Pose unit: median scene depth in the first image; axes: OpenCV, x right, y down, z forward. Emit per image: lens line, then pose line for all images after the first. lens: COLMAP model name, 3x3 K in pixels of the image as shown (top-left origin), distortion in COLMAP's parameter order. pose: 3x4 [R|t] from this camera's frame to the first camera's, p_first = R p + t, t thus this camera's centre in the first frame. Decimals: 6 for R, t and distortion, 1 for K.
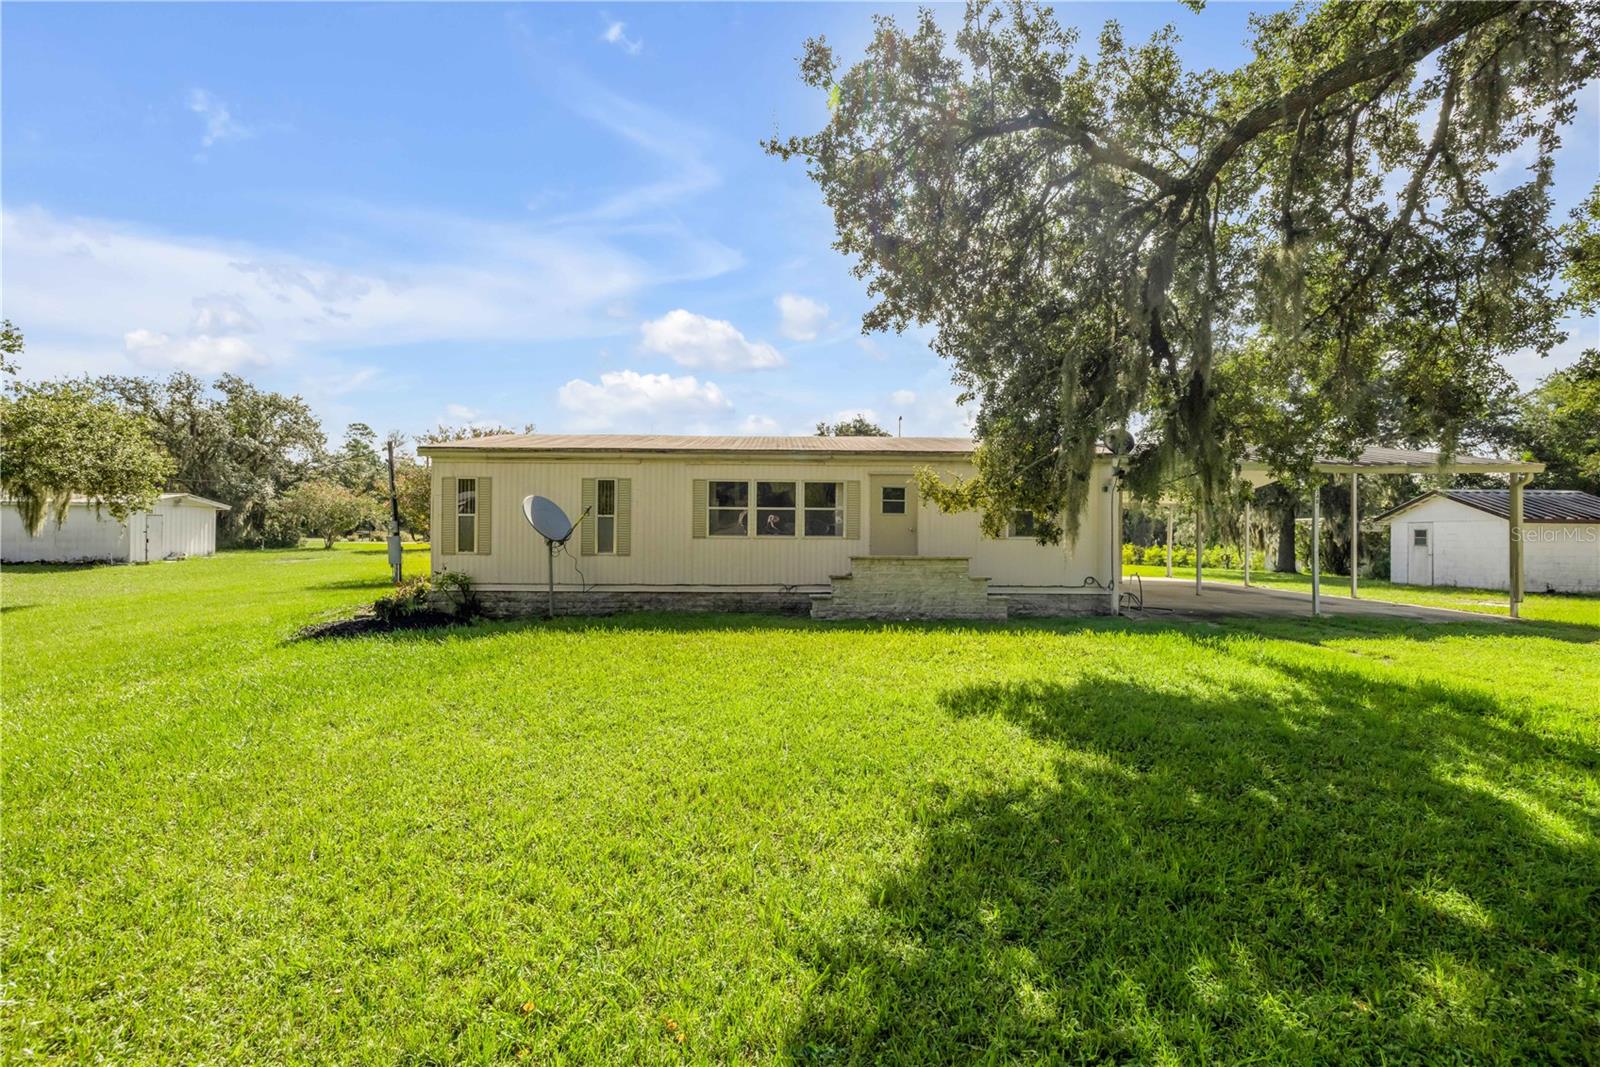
lens RADIAL K [[686.8, 0, 798.0], [0, 686.8, 532.9], [0, 0, 1]] dist [-0.003443, 0.000674]
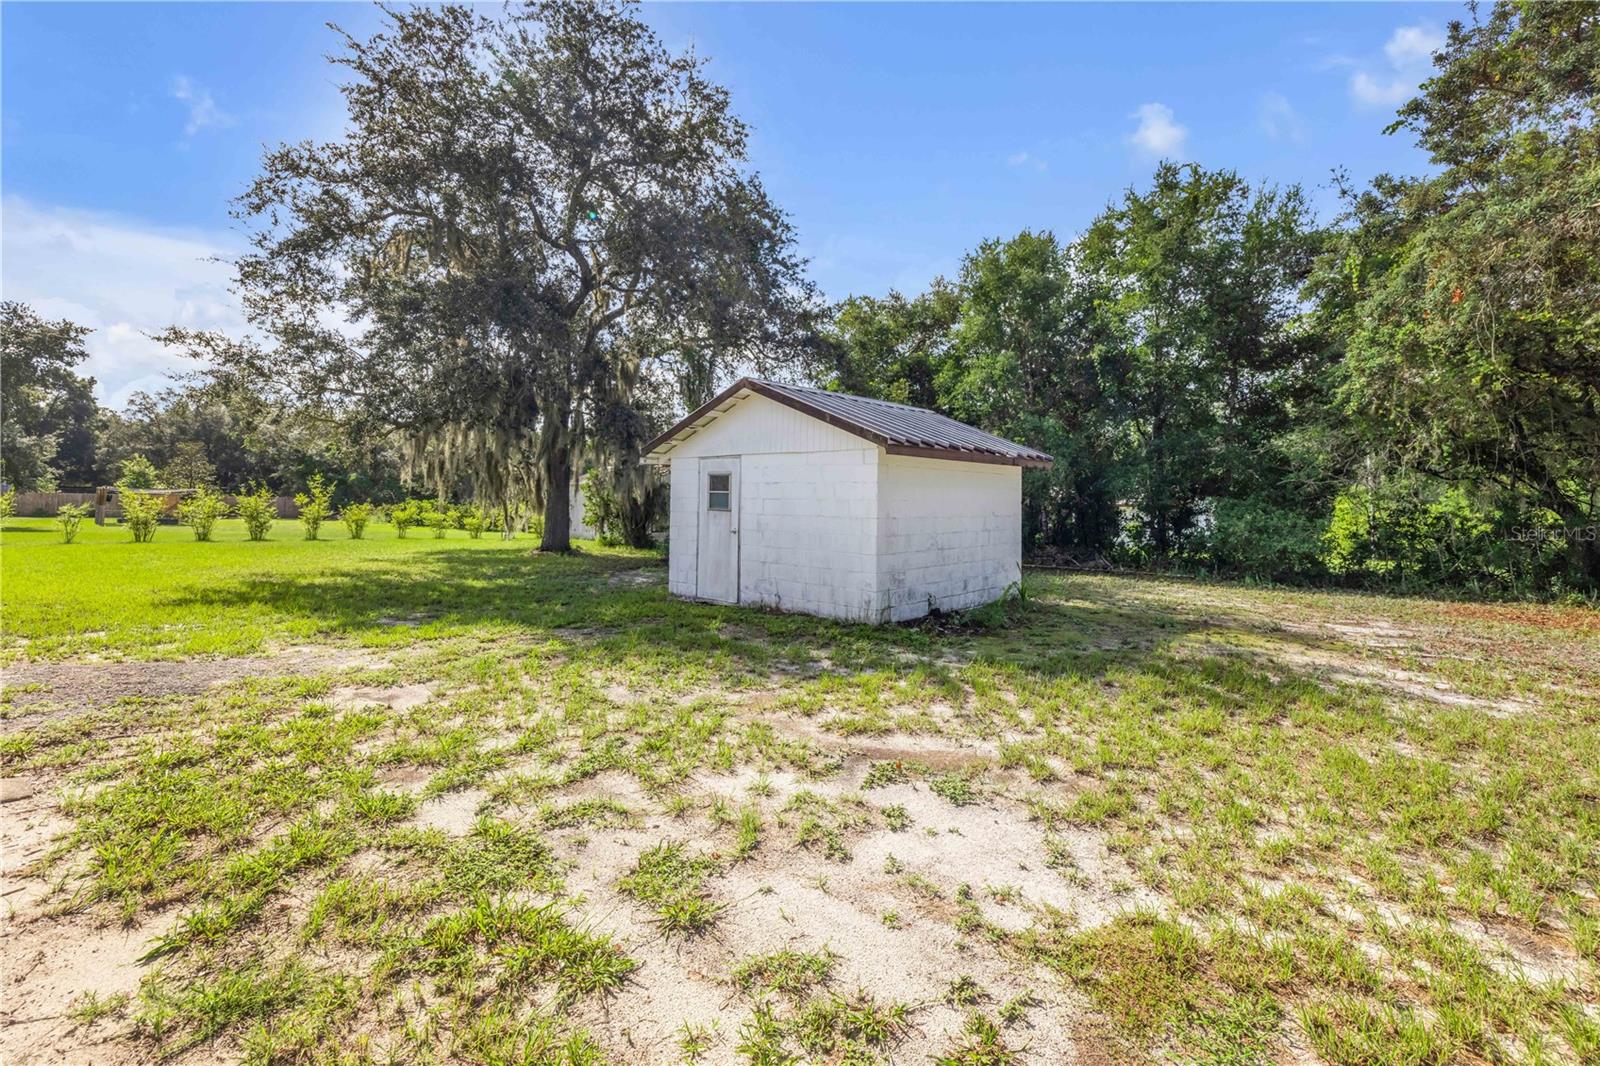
lens RADIAL K [[686.8, 0, 792.9], [0, 686.8, 490.9], [0, 0, 1]] dist [-0.003443, 0.000674]
pose [[0.679132, 0.003766, 0.734006, 1.116693], [-0.008703, 0.999958, 0.002922, 0.008382], [-0.733964, -0.008372, 0.679136, 1.204556]]
